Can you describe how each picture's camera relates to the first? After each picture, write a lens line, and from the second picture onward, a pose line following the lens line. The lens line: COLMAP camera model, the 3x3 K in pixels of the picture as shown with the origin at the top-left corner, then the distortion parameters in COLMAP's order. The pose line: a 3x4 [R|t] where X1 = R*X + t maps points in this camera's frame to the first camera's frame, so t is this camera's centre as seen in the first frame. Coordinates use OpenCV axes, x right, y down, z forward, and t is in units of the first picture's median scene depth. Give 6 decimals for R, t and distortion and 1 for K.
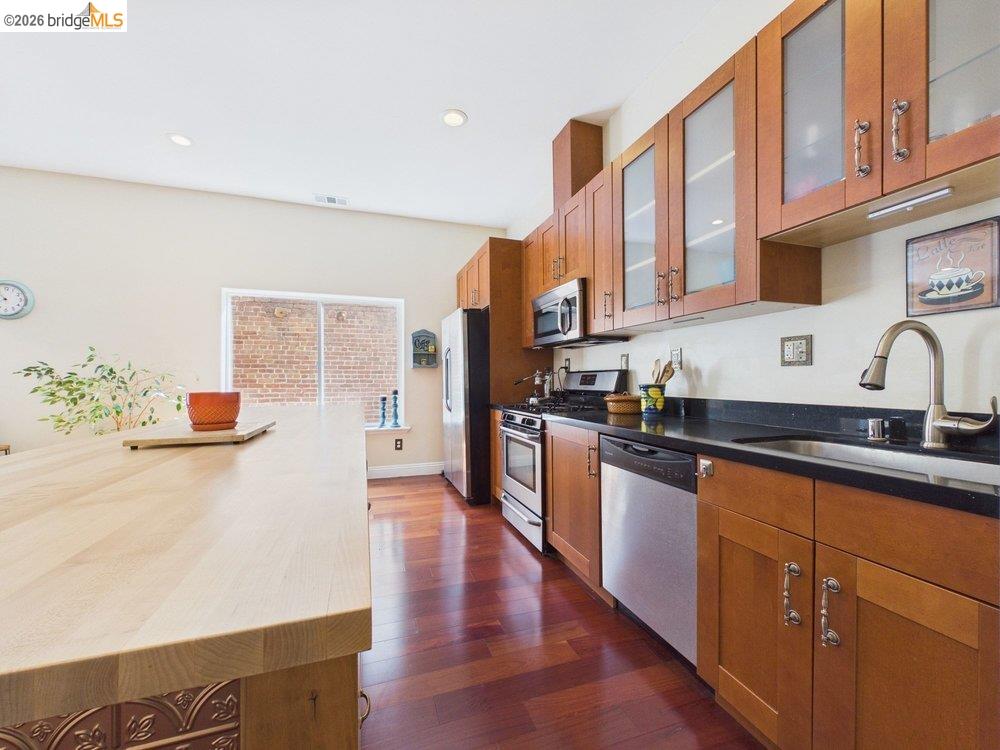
lens RADIAL K [[401.5, 0, 500.4], [0, 401.5, 379.7], [0, 0, 1]] dist [0.001731, -0.000032]
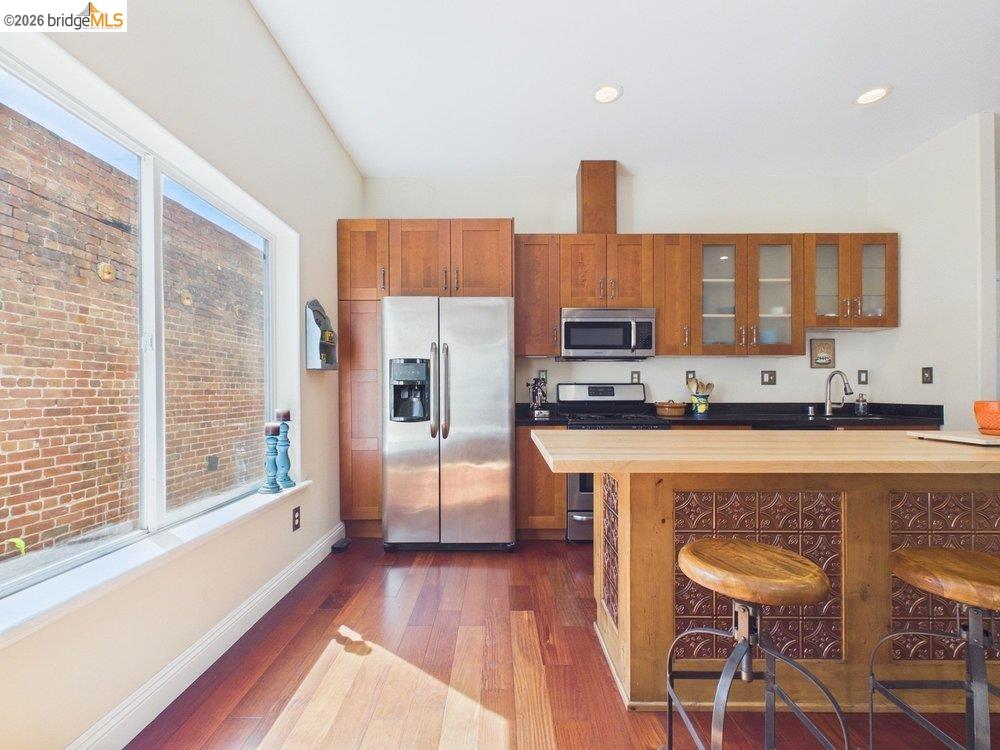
lens RADIAL K [[438.6, 0, 500.1], [0, 438.6, 387.1], [0, 0, 1]] dist [0.001729, -0.000275]
pose [[0.325374, 0.011047, 0.945521, -0.939450], [-0.000720, 0.999934, -0.011435, 0.002486], [-0.945585, 0.003040, 0.325361, 0.782695]]
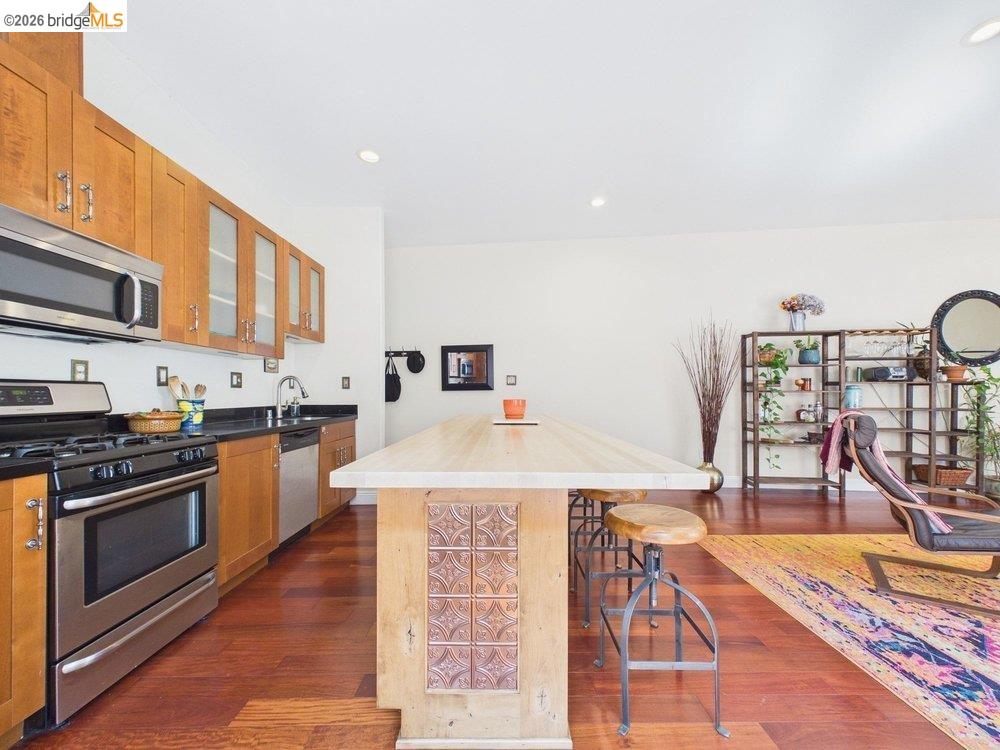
lens RADIAL K [[401.5, 0, 500.2], [0, 401.5, 395.2], [0, 0, 1]] dist [0.001731, -0.000032]
pose [[-0.943524, 0.005301, 0.331263, -0.529681], [0.006154, 0.999980, 0.001524, 0.002599], [-0.331248, 0.003477, -0.943537, 1.176567]]
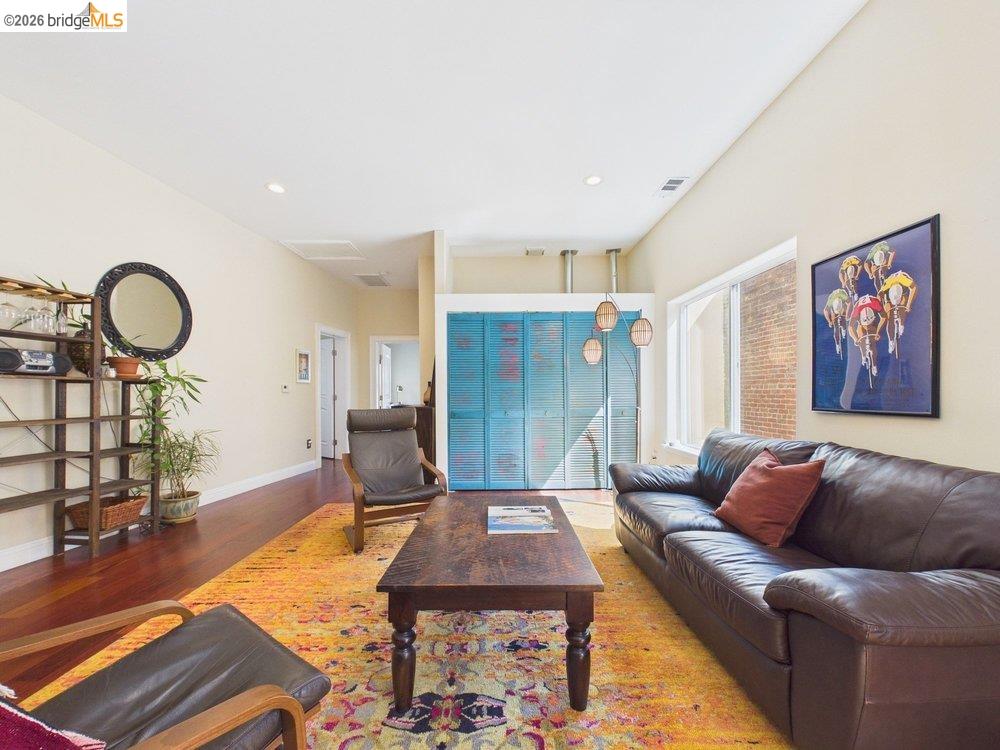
lens RADIAL K [[401.5, 0, 500.0], [0, 401.5, 389.8], [0, 0, 1]] dist [0.001731, -0.000032]
pose [[-0.315921, 0.000218, -0.948786, -0.852693], [0.007194, 0.999972, -0.002165, 0.003080], [0.948758, -0.007509, -0.315913, 0.618805]]
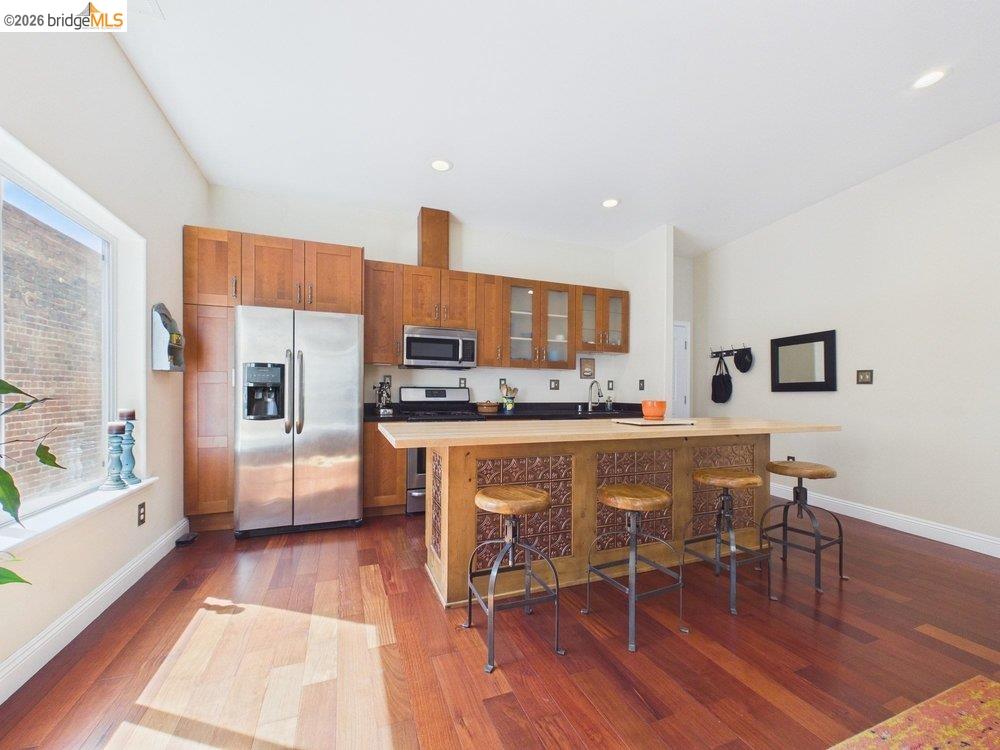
lens RADIAL K [[401.5, 0, 499.9], [0, 401.5, 391.0], [0, 0, 1]] dist [0.001731, -0.000032]
pose [[-0.040194, 0.008943, 0.999152, -1.083158], [-0.007154, 0.999932, -0.009237, 0.002501], [-0.999166, -0.007519, -0.040127, 0.750284]]
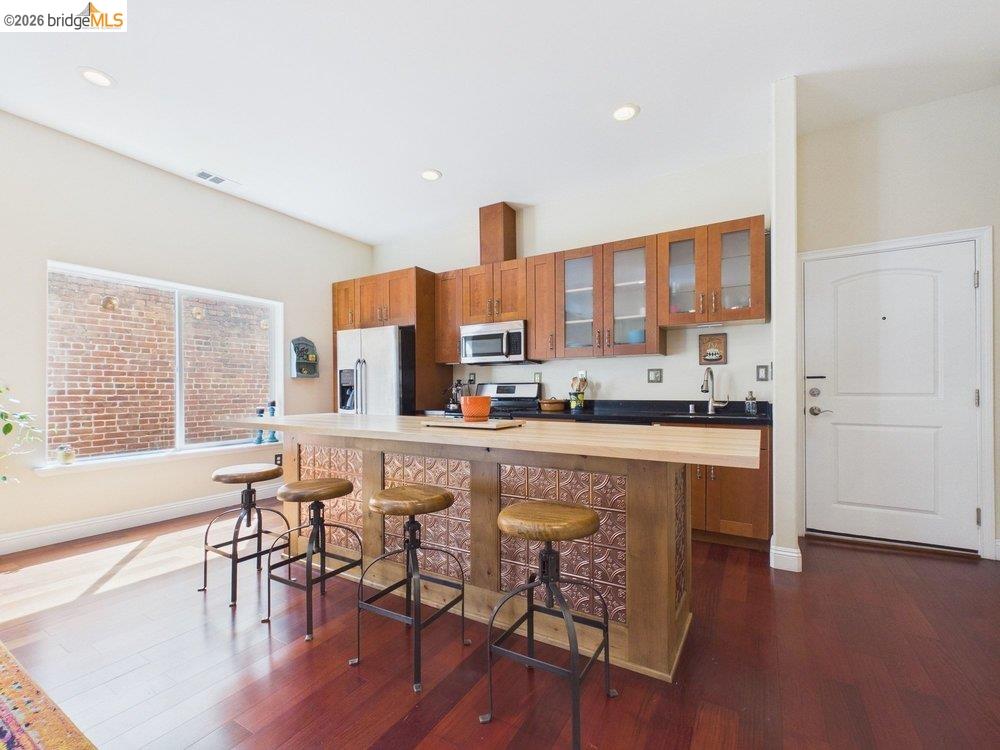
lens RADIAL K [[438.6, 0, 500.2], [0, 438.6, 387.3], [0, 0, 1]] dist [0.001729, -0.000275]
pose [[0.765056, 0.005041, 0.643944, -0.693670], [0.000775, 0.999961, -0.008749, 0.004893], [-0.643963, 0.007193, 0.765023, -0.128273]]
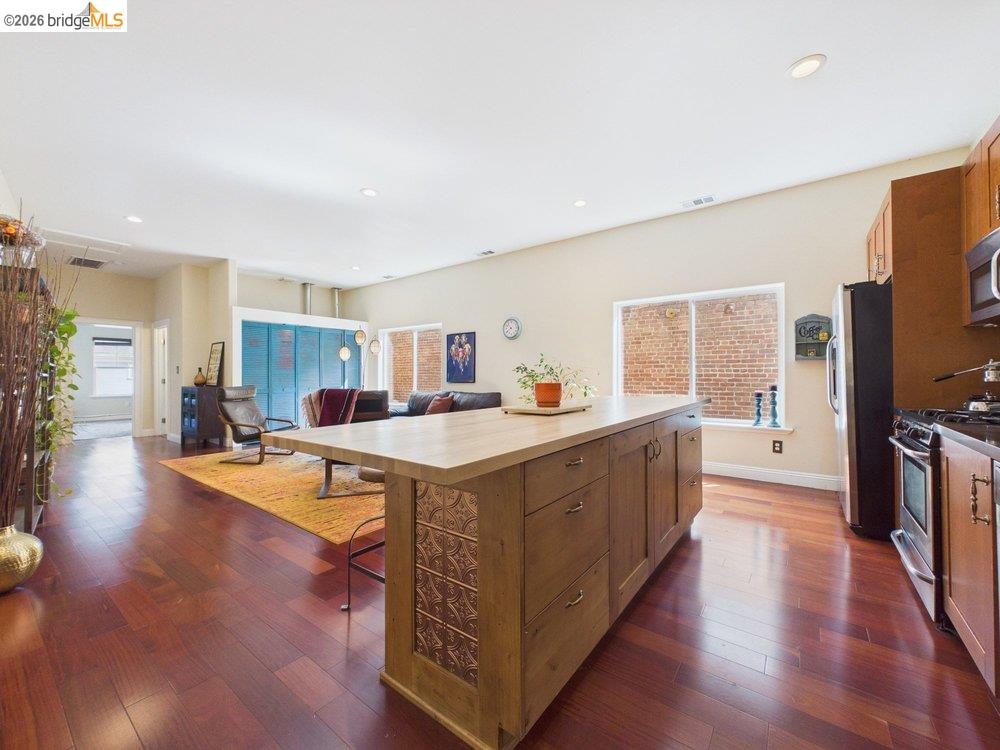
lens RADIAL K [[401.5, 0, 500.2], [0, 401.5, 373.2], [0, 0, 1]] dist [0.001731, -0.000032]
pose [[0.557167, -0.002304, -0.830397, 0.196650], [0.001336, 0.999997, -0.001879, -0.001472], [0.830399, -0.000062, 0.557169, -0.010763]]
